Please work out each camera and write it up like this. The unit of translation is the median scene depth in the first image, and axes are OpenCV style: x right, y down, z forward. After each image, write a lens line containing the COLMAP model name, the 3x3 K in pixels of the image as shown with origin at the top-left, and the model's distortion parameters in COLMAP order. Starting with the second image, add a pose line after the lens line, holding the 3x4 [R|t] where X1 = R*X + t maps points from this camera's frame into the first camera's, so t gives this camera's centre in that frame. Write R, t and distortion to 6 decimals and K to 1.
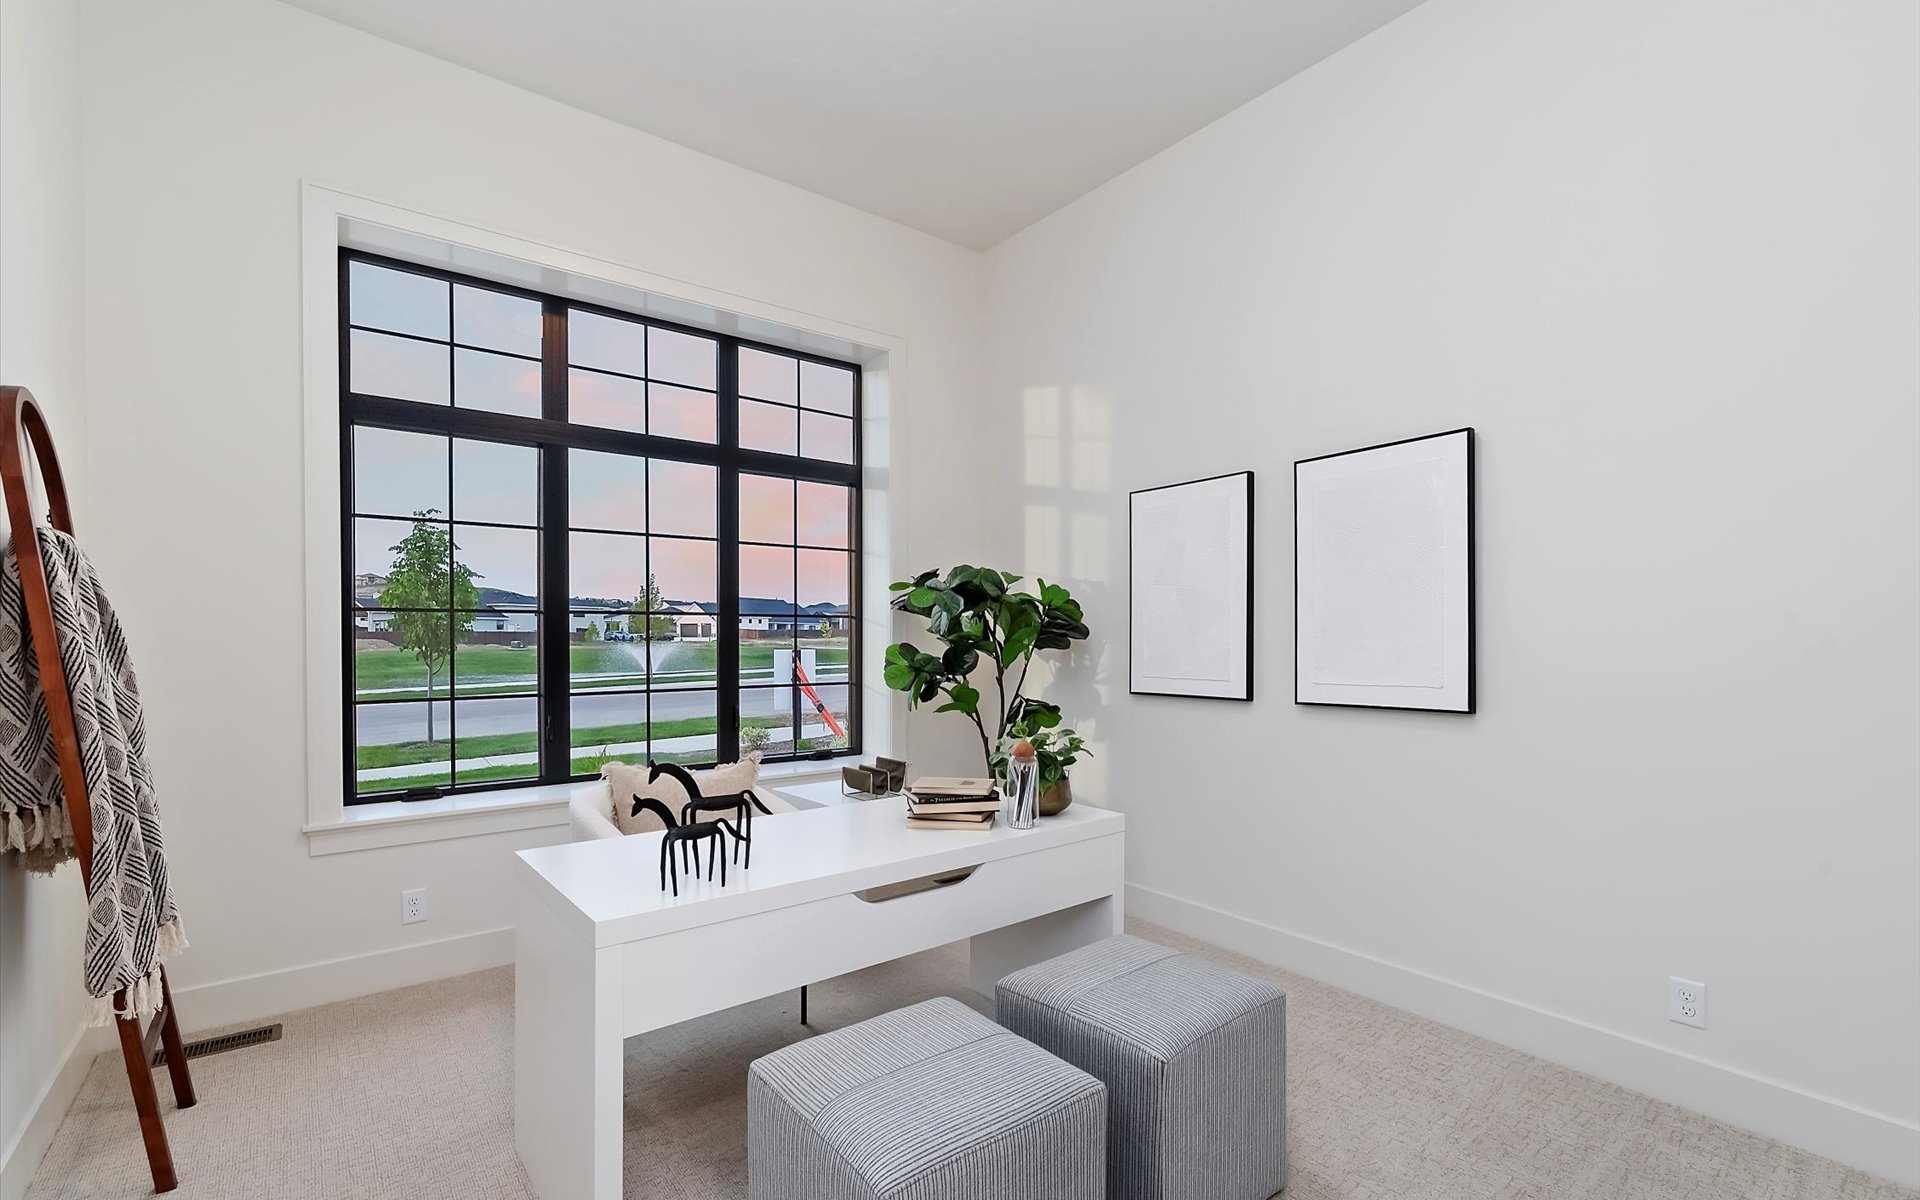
lens RADIAL K [[853.6, 0, 953.8], [0, 853.6, 606.9], [0, 0, 1]] dist [-0.000839, 0.000003]
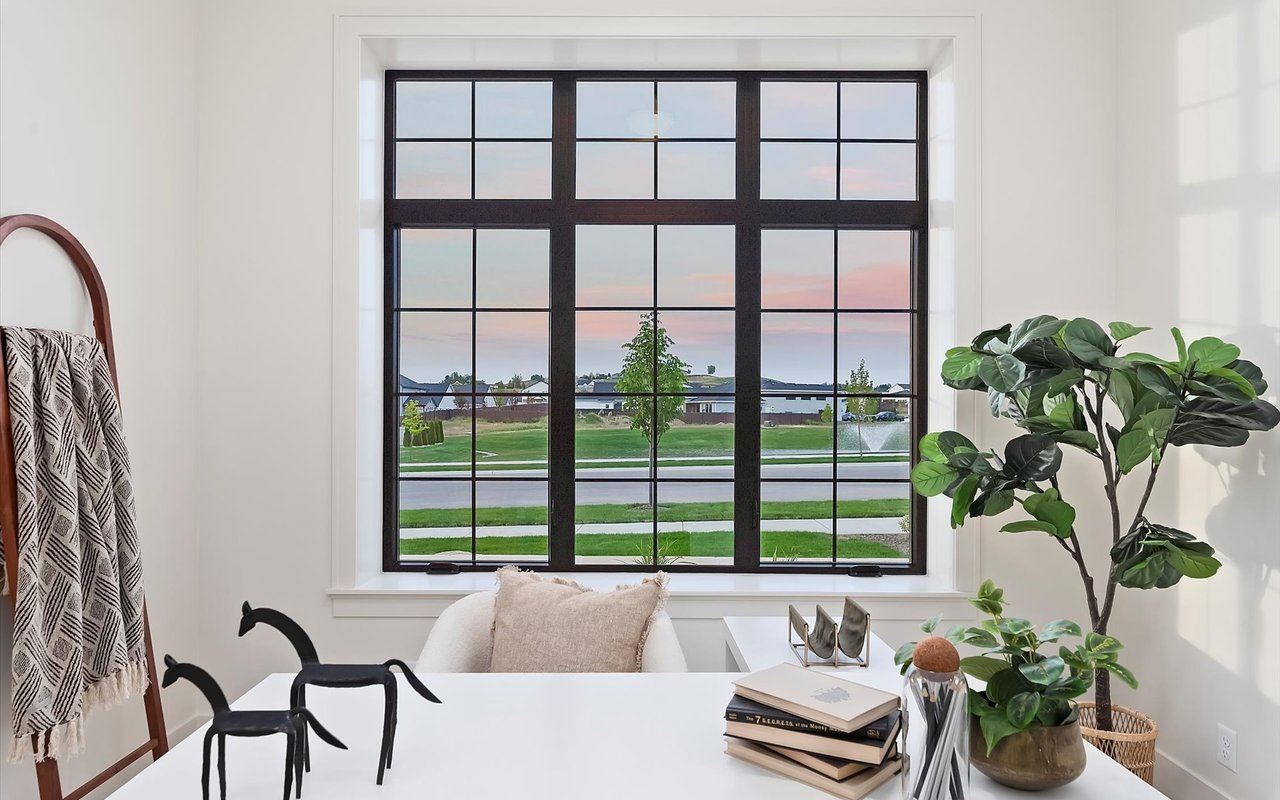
lens RADIAL K [[792.7, 0, 614.4], [0, 792.7, 396.0], [0, 0, 1]] dist [0.002403, -0.001004]
pose [[0.787966, -0.012404, -0.615594, 0.127862], [0.017265, 0.999849, 0.001954, 0.006610], [0.615477, -0.012168, 0.788061, 0.301903]]
